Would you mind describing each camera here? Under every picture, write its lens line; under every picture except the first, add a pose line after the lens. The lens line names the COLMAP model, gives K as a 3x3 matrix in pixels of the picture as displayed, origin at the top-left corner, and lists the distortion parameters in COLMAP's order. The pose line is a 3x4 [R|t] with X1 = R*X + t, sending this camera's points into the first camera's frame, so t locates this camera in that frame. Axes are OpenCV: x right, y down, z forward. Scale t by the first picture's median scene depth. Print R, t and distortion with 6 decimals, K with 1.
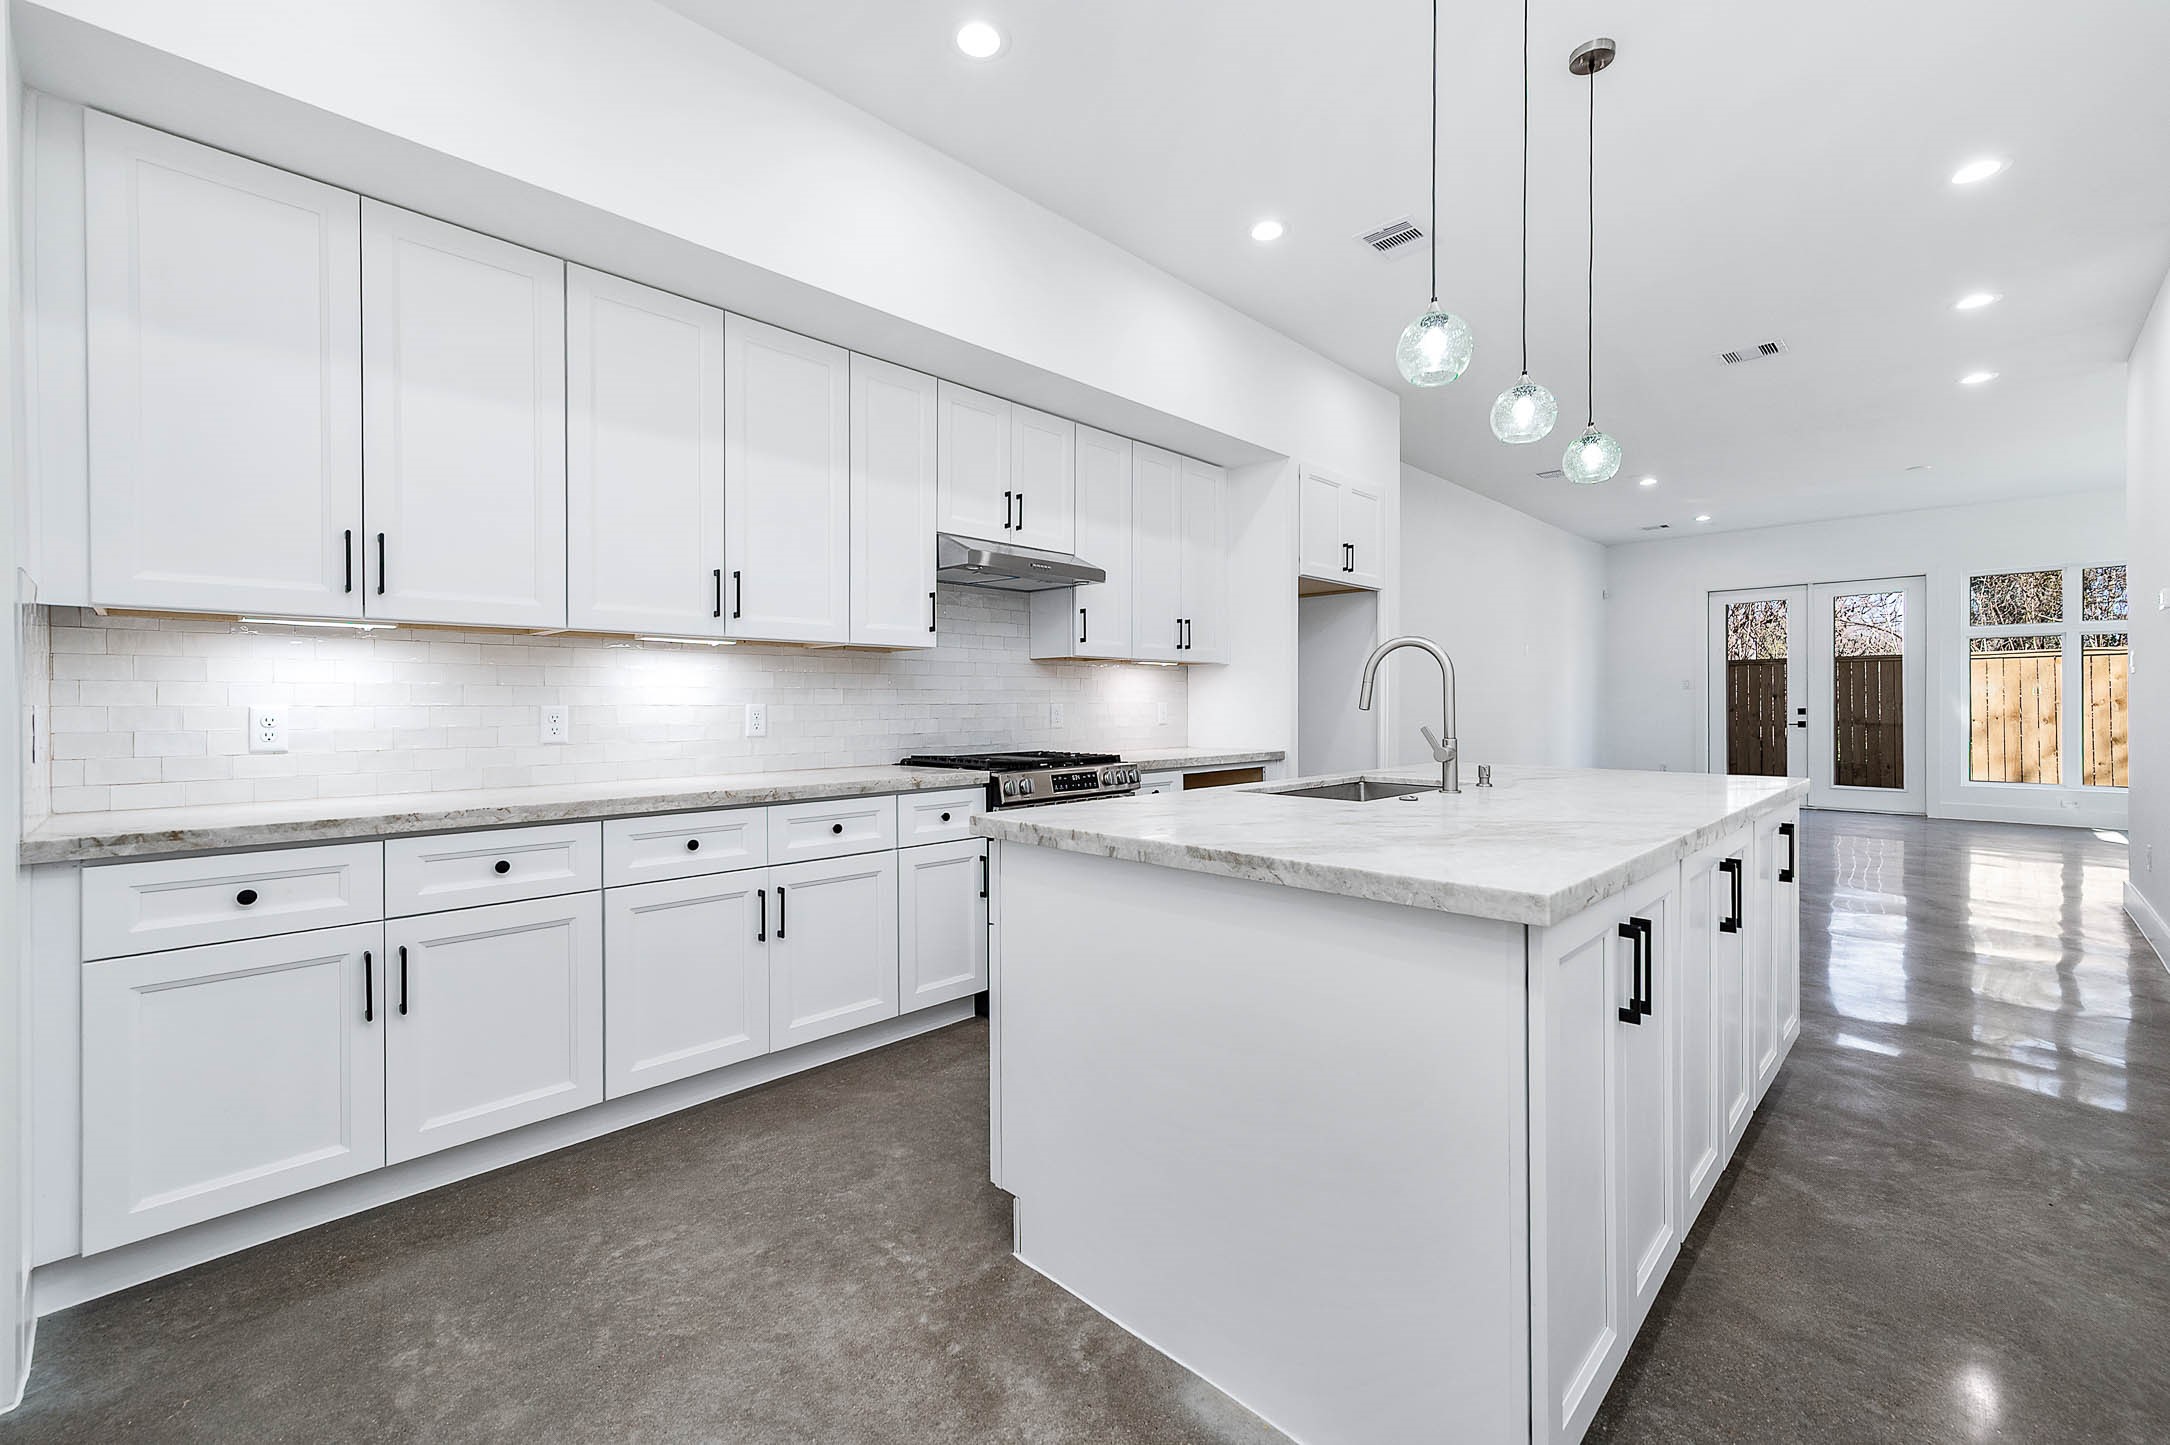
lens RADIAL K [[890.8, 0, 1091.1], [0, 890.8, 706.5], [0, 0, 1]] dist [0.008914, 0.000524]
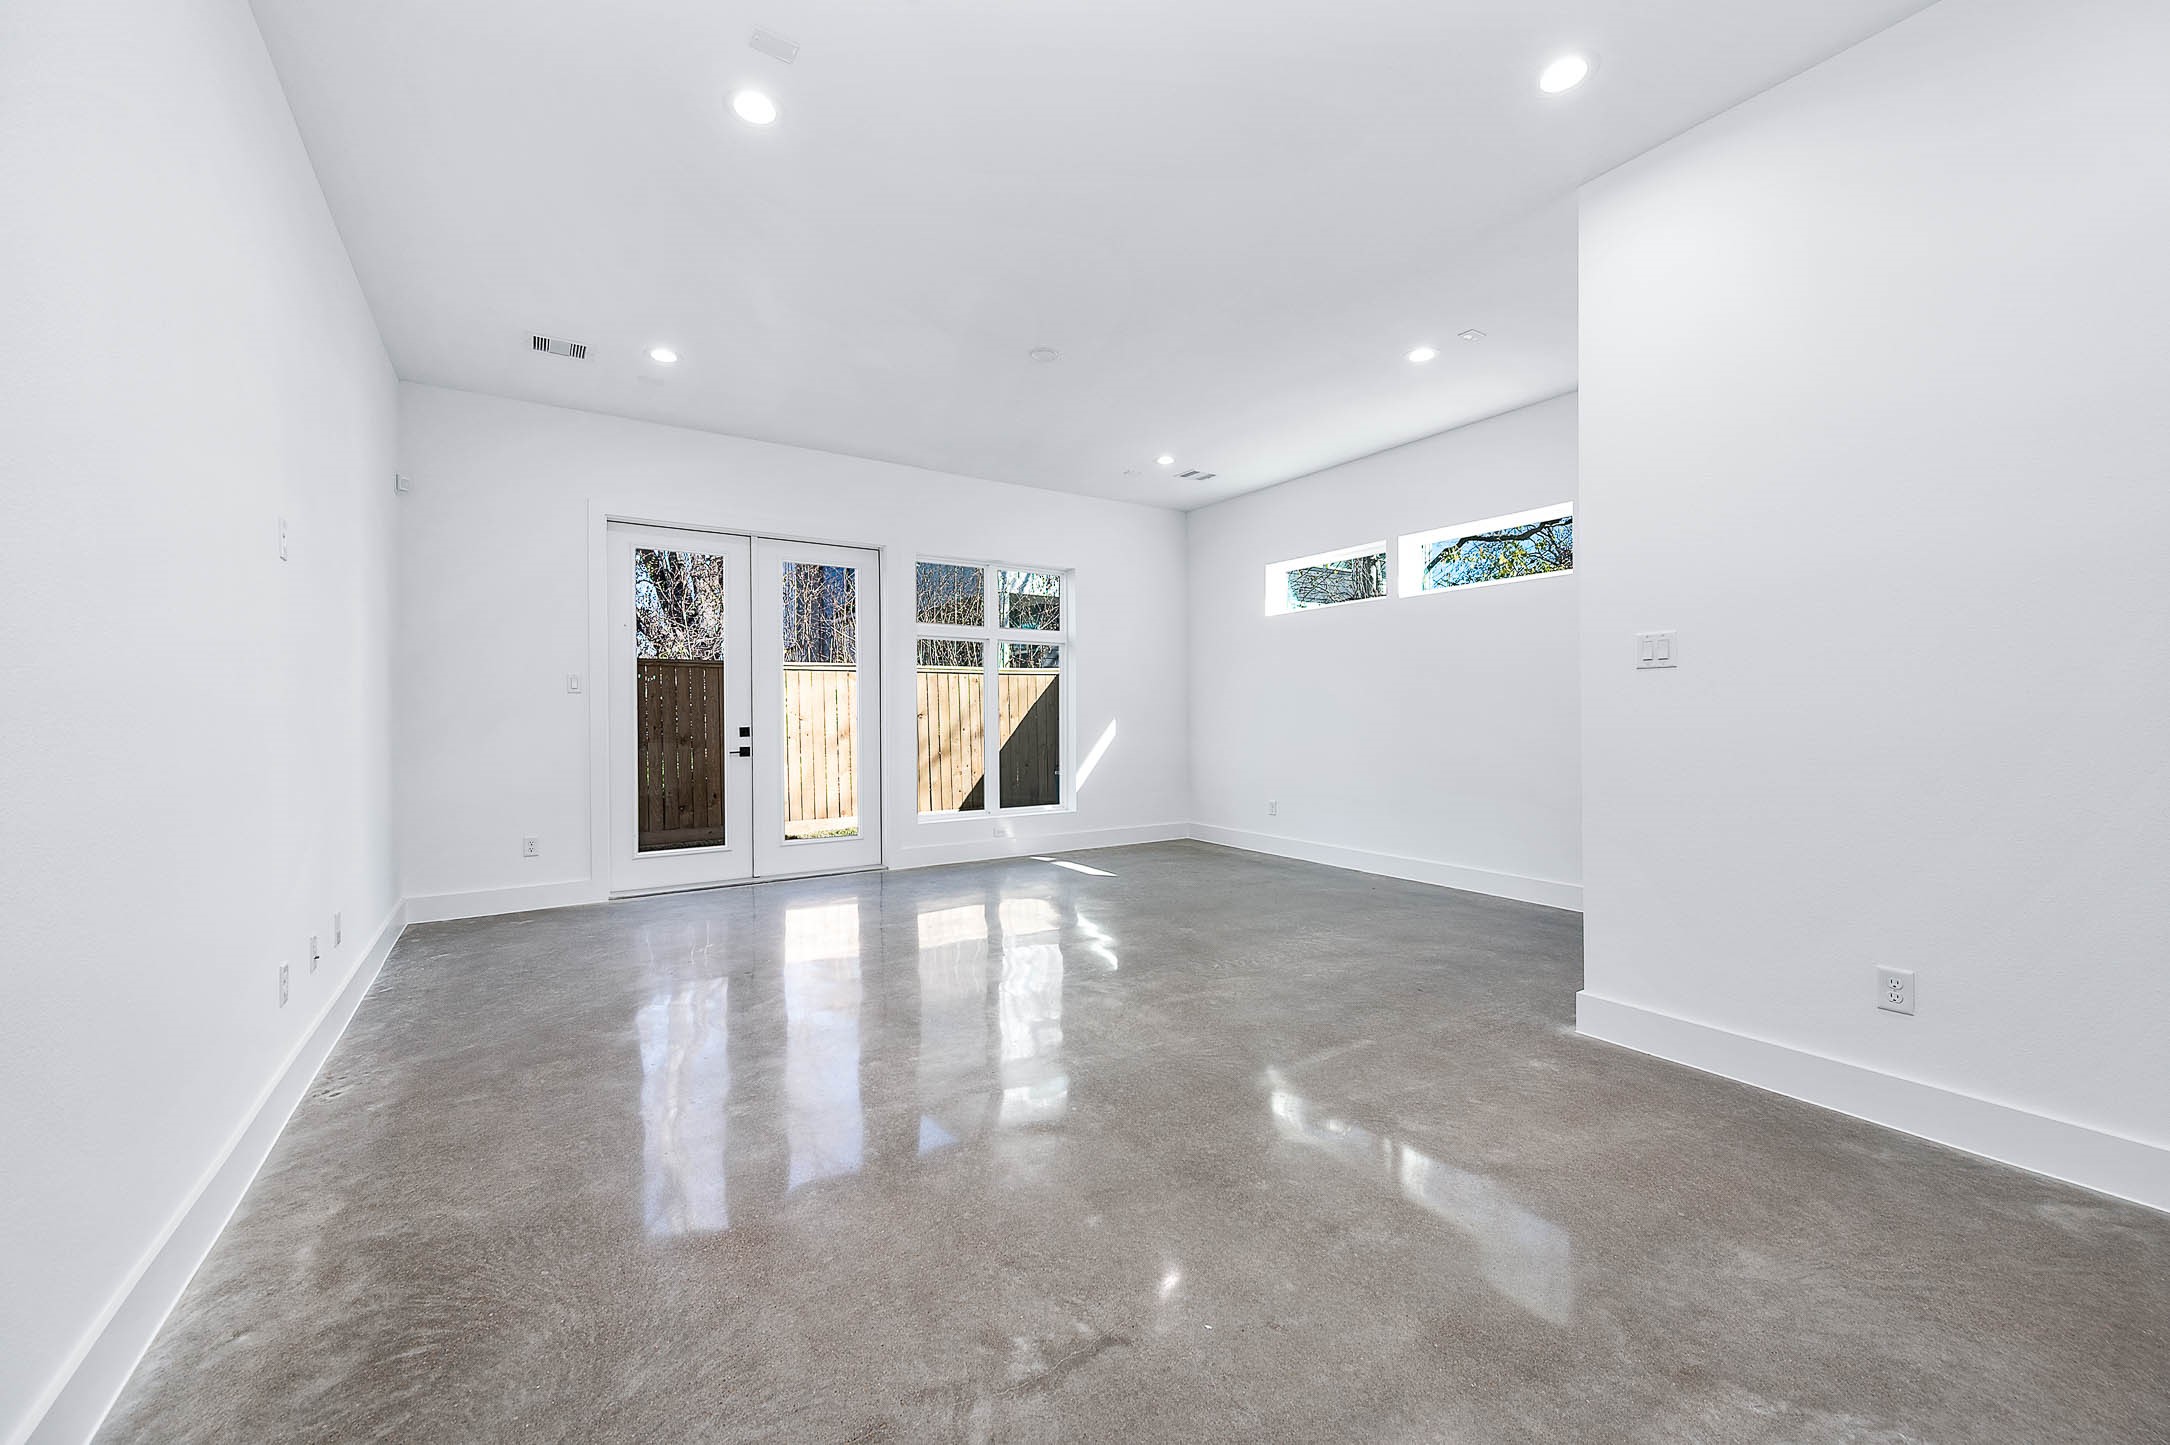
lens RADIAL K [[839.7, 0, 1087.9], [0, 839.7, 712.6], [0, 0, 1]] dist [0.014584, 0.000541]
pose [[0.213522, 0.007391, 0.976910, 0.997627], [0.003746, 0.999958, -0.008384, -0.010142], [-0.976931, 0.005449, 0.213485, 2.473403]]
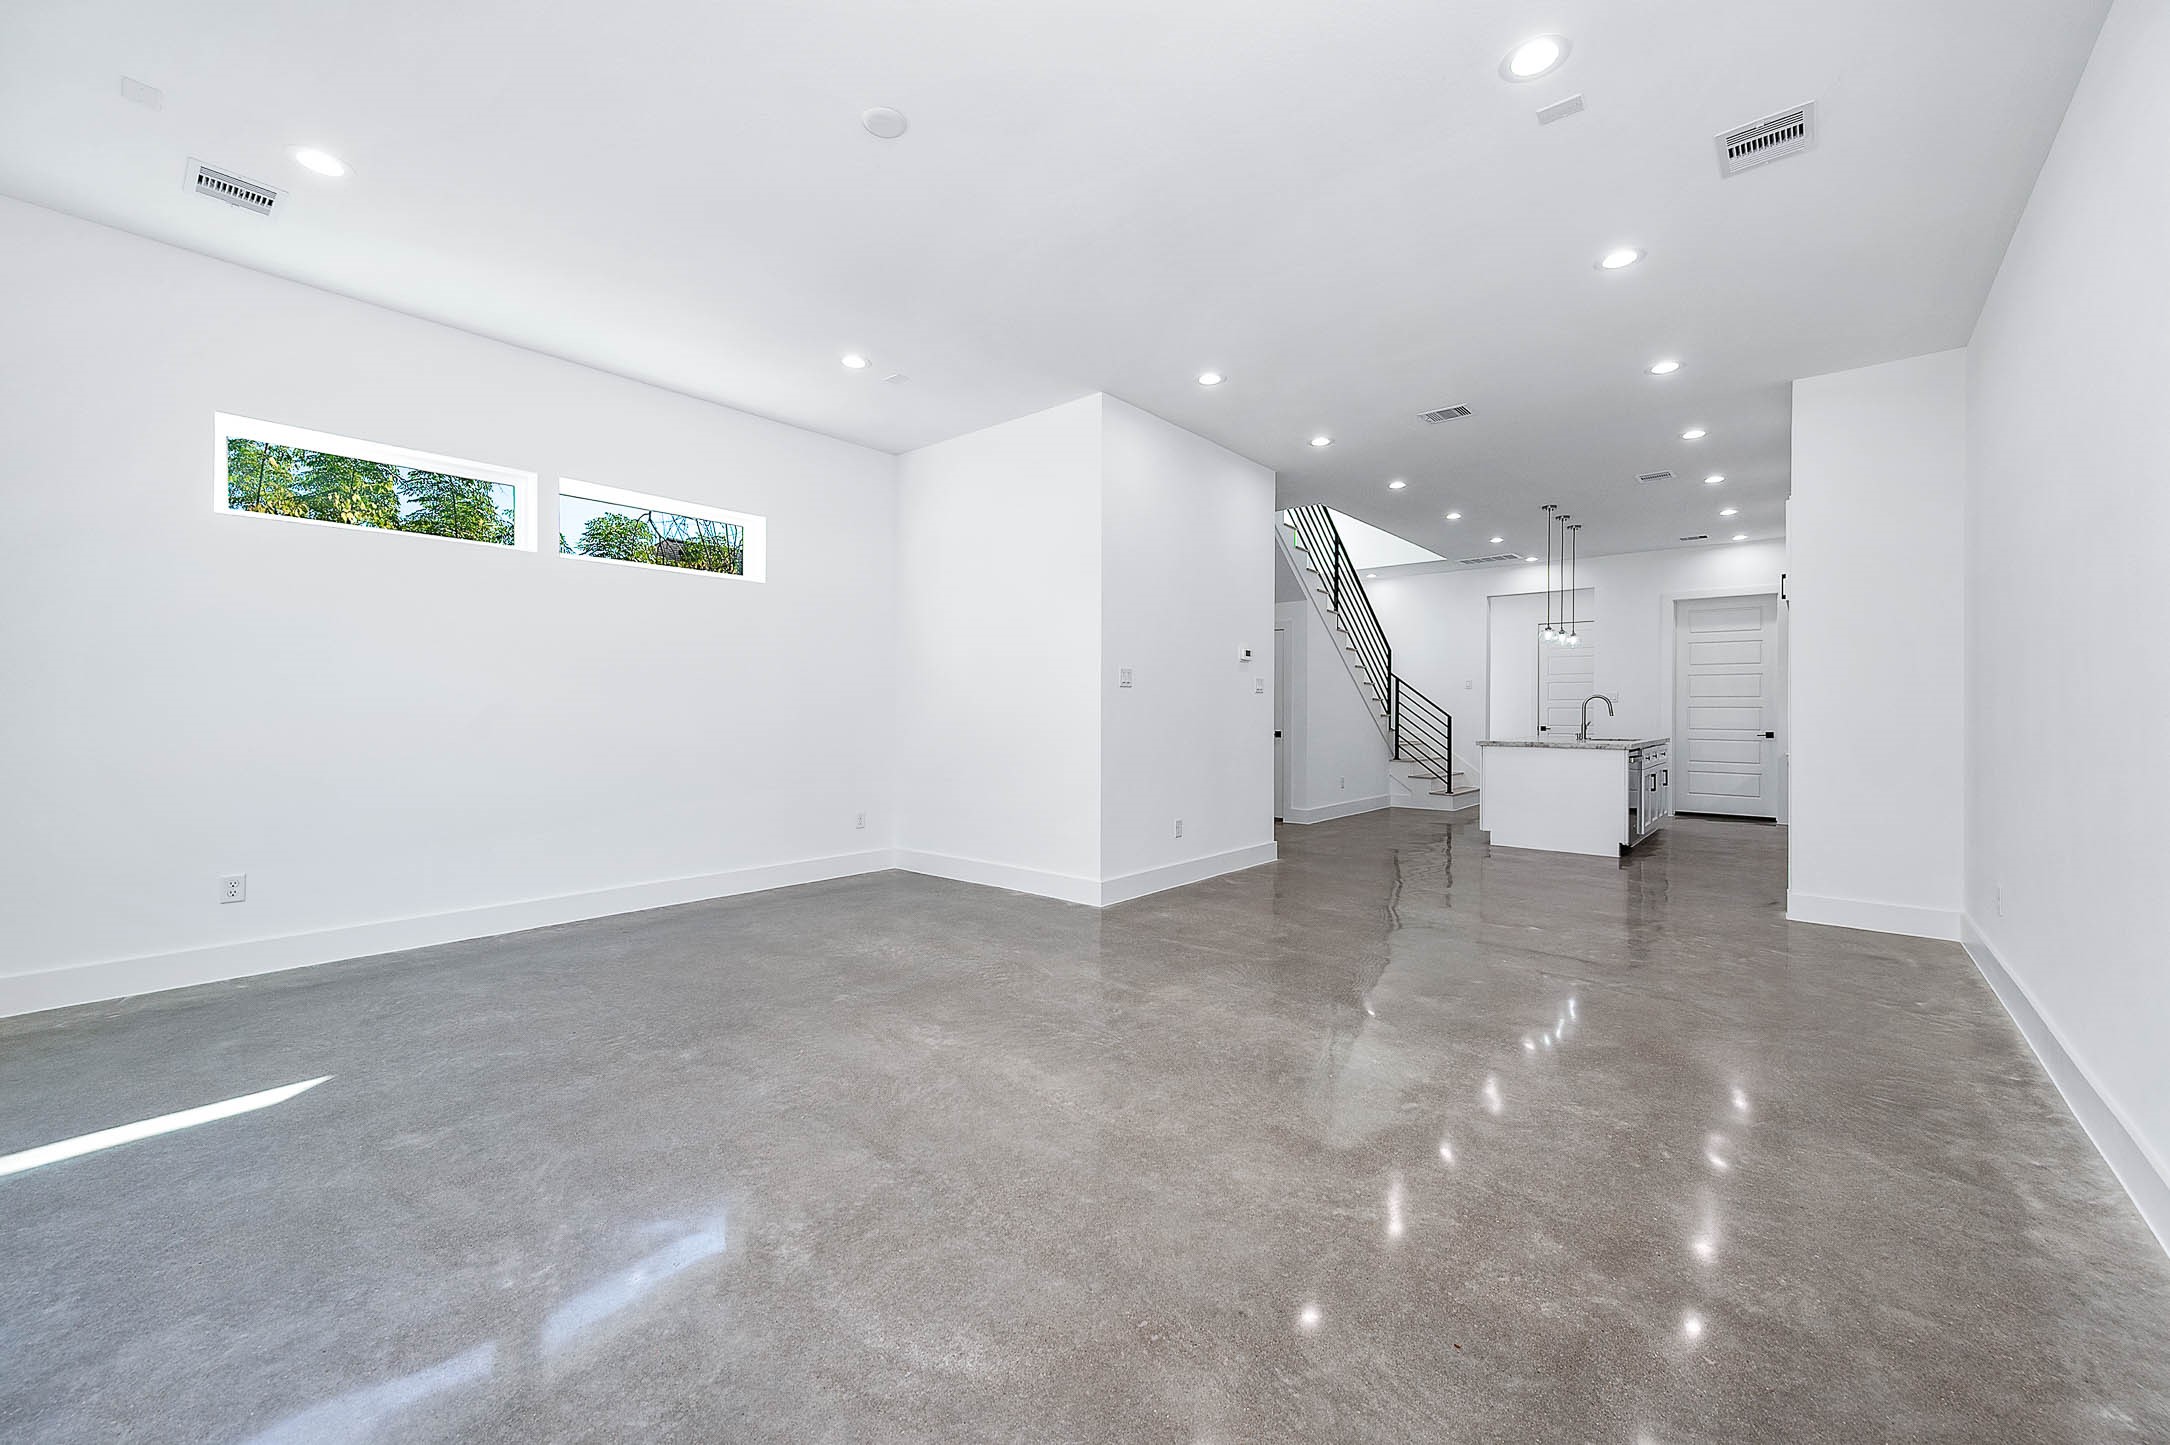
lens RADIAL K [[839.7, 0, 1088.5], [0, 839.7, 724.5], [0, 0, 1]] dist [0.014584, 0.000541]
pose [[-0.998025, 0.003398, -0.062732, 2.547014], [0.002319, 0.999848, 0.017256, -0.020494], [0.062781, 0.017077, -0.997881, 4.069161]]
